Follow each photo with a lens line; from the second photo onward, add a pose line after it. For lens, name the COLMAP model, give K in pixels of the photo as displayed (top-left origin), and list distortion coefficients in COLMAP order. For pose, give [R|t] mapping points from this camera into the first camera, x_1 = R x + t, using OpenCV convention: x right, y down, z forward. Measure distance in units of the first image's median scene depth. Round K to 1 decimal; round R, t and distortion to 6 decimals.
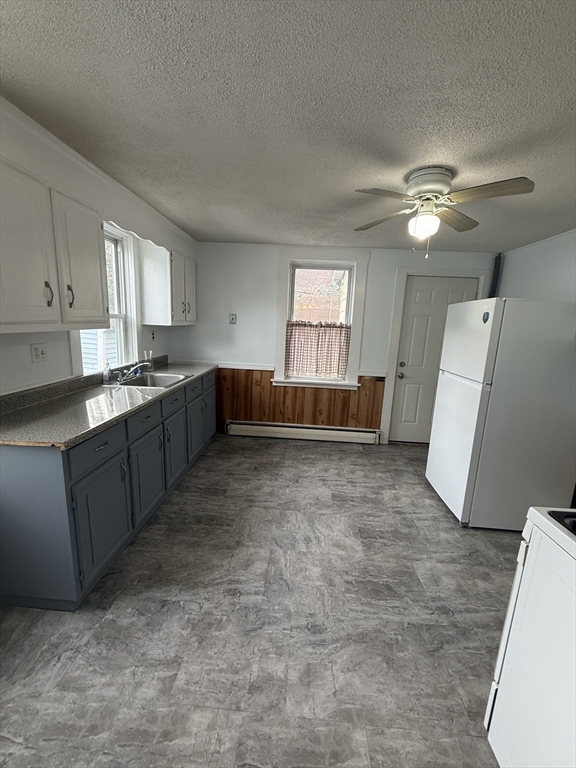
lens RADIAL K [[316.1, 0, 287.2], [0, 316.1, 387.2], [0, 0, 1]] dist [-0.001546, 0.000141]
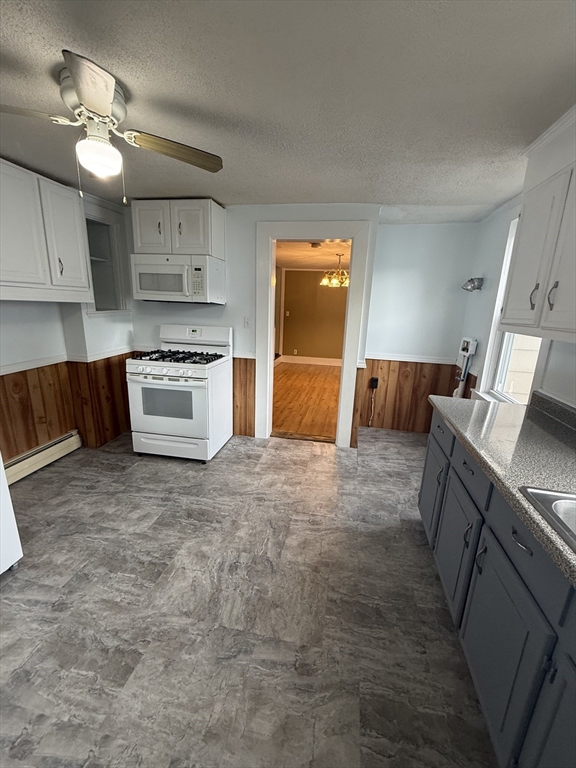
lens RADIAL K [[316.1, 0, 285.3], [0, 316.1, 383.4], [0, 0, 1]] dist [-0.001546, 0.000141]
pose [[-0.985547, -0.113375, 0.125867, -0.126836], [-0.045972, 0.894134, 0.445433, -0.347442], [-0.163043, 0.433209, -0.886424, 1.598243]]
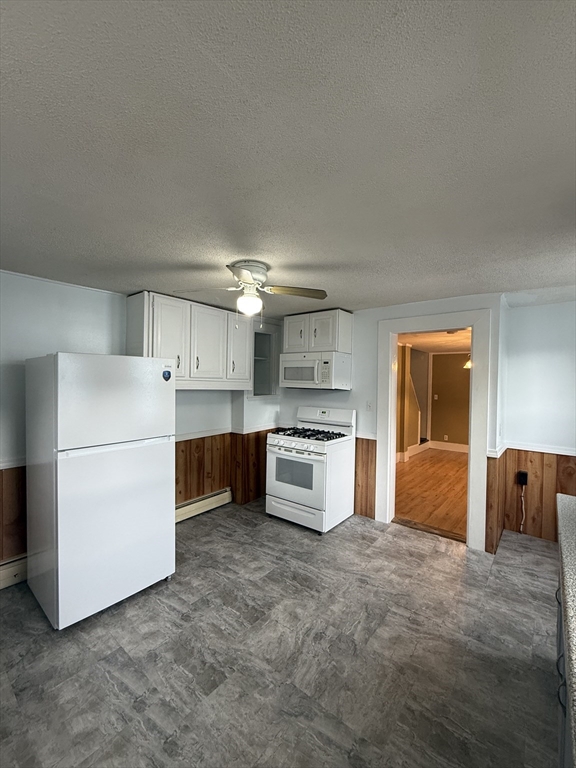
lens RADIAL K [[316.1, 0, 289.6], [0, 316.1, 386.4], [0, 0, 1]] dist [-0.001546, 0.000141]
pose [[-0.806952, -0.065688, 0.586953, -0.356516], [0.070300, 0.976048, 0.205883, -0.396982], [-0.586418, 0.207400, -0.783006, 1.683008]]
